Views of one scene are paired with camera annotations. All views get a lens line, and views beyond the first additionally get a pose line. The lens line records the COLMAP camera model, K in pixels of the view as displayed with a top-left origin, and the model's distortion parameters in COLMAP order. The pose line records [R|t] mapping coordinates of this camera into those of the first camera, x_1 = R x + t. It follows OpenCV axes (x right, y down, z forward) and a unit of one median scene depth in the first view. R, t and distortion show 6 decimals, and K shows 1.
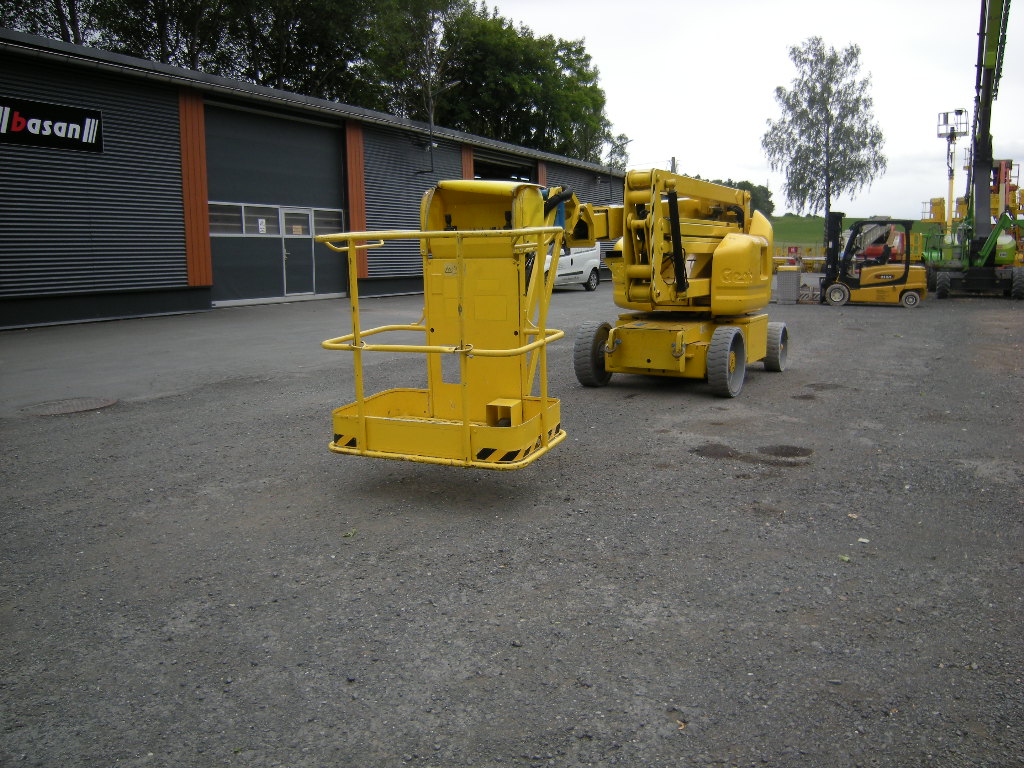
lens RADIAL K [[857.8, 0, 512.0], [0, 857.8, 384.0], [0, 0, 1]] dist [-0.085729, 0.002895]
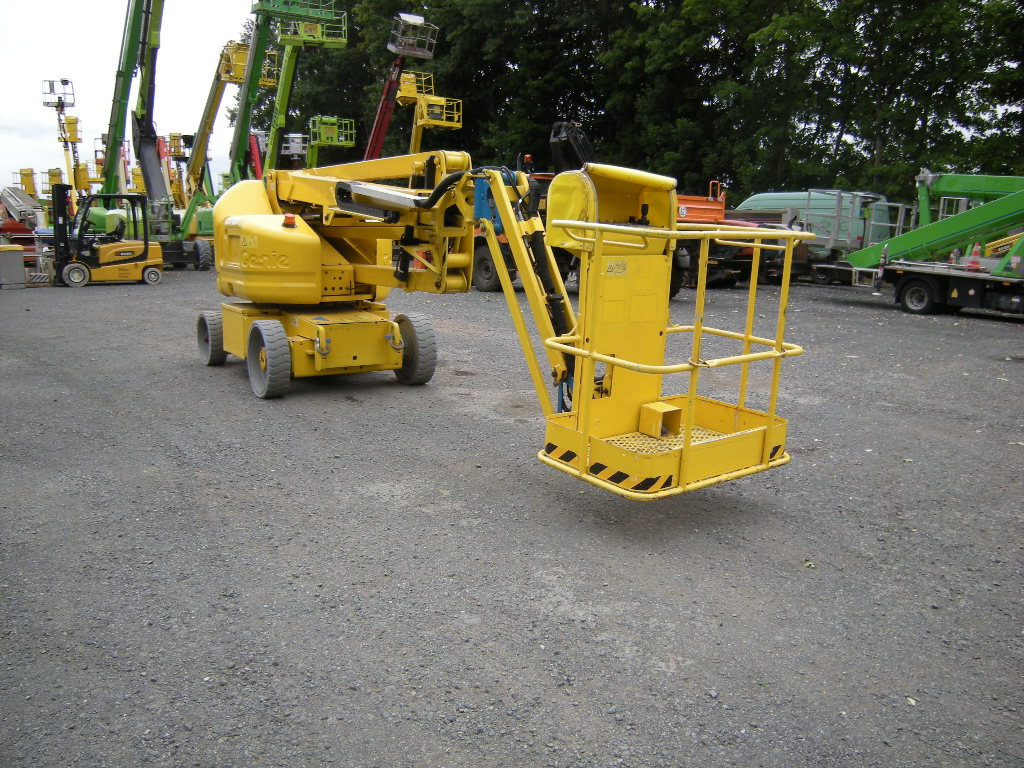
lens RADIAL K [[857.8, 0, 512.0], [0, 857.8, 384.0], [0, 0, 1]] dist [-0.085729, 0.002895]
pose [[0.453784, -0.146957, 0.878910, -0.220278], [0.116245, 0.987642, 0.105119, -0.029529], [-0.883497, 0.054468, 0.465260, 0.169035]]
